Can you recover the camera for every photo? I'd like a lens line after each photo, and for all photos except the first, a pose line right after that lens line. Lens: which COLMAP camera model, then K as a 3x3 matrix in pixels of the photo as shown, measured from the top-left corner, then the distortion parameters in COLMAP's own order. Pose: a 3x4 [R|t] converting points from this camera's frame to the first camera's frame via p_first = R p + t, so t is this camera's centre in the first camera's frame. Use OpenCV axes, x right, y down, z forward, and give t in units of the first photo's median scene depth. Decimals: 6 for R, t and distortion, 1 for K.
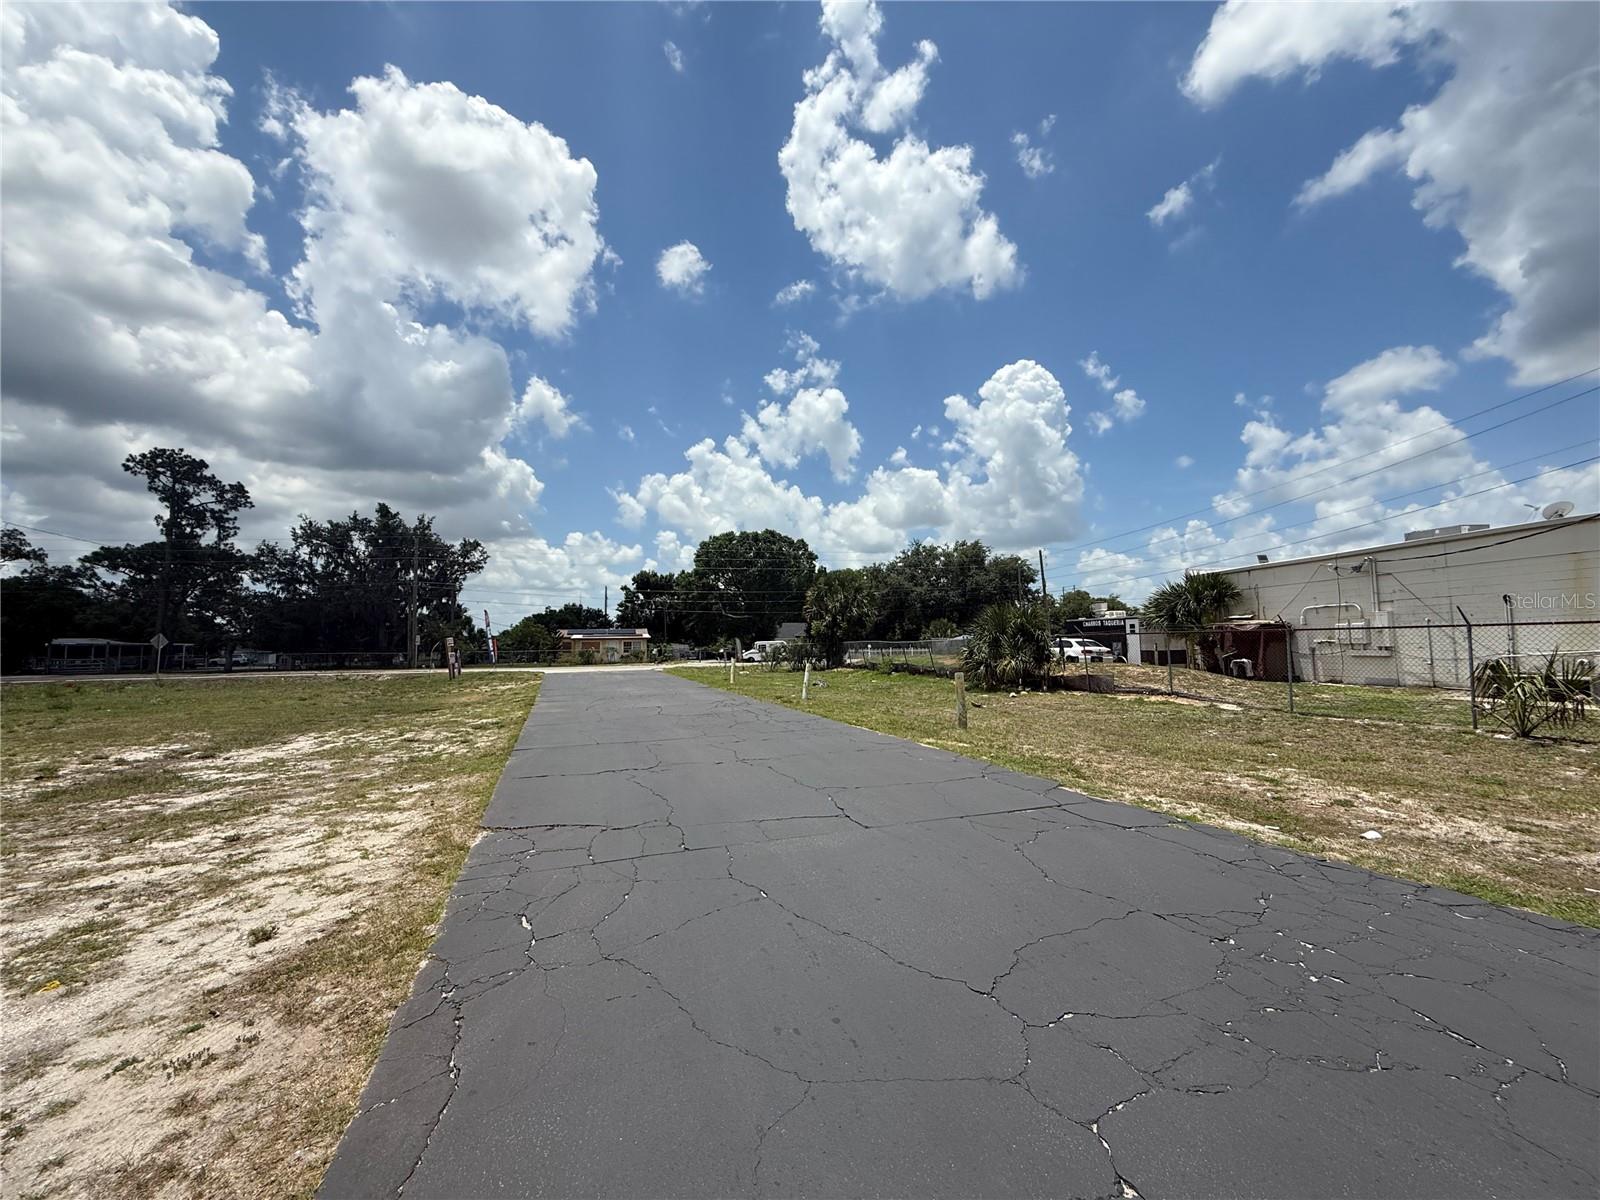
lens RADIAL K [[646.3, 0, 794.1], [0, 646.3, 599.9], [0, 0, 1]] dist [0.000091, 0.000177]
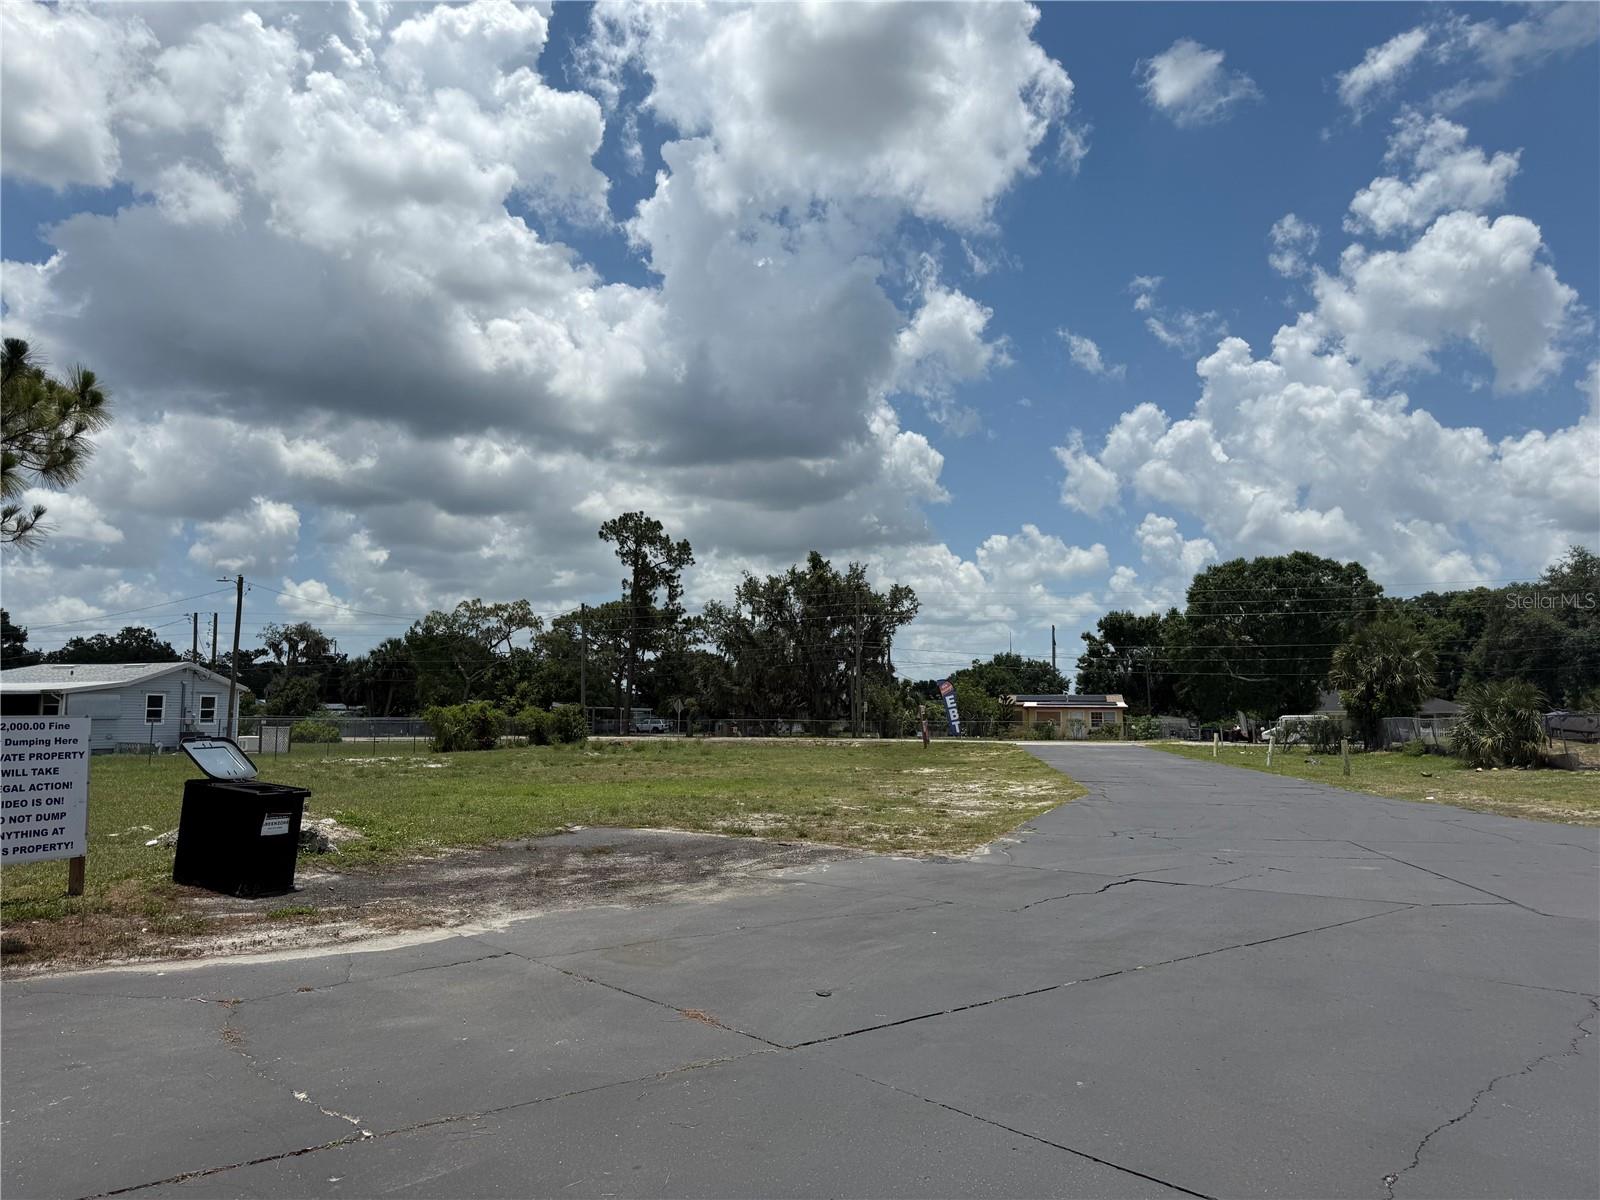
lens RADIAL K [[1131.7, 0, 785.6], [0, 1131.7, 599.8], [0, 0, 1]] dist [0.056861, -0.061792]
pose [[0.872332, -0.032715, -0.487818, 0.078310], [0.015955, 0.999132, -0.038474, -0.021474], [0.488654, 0.025779, 0.872097, -0.338697]]
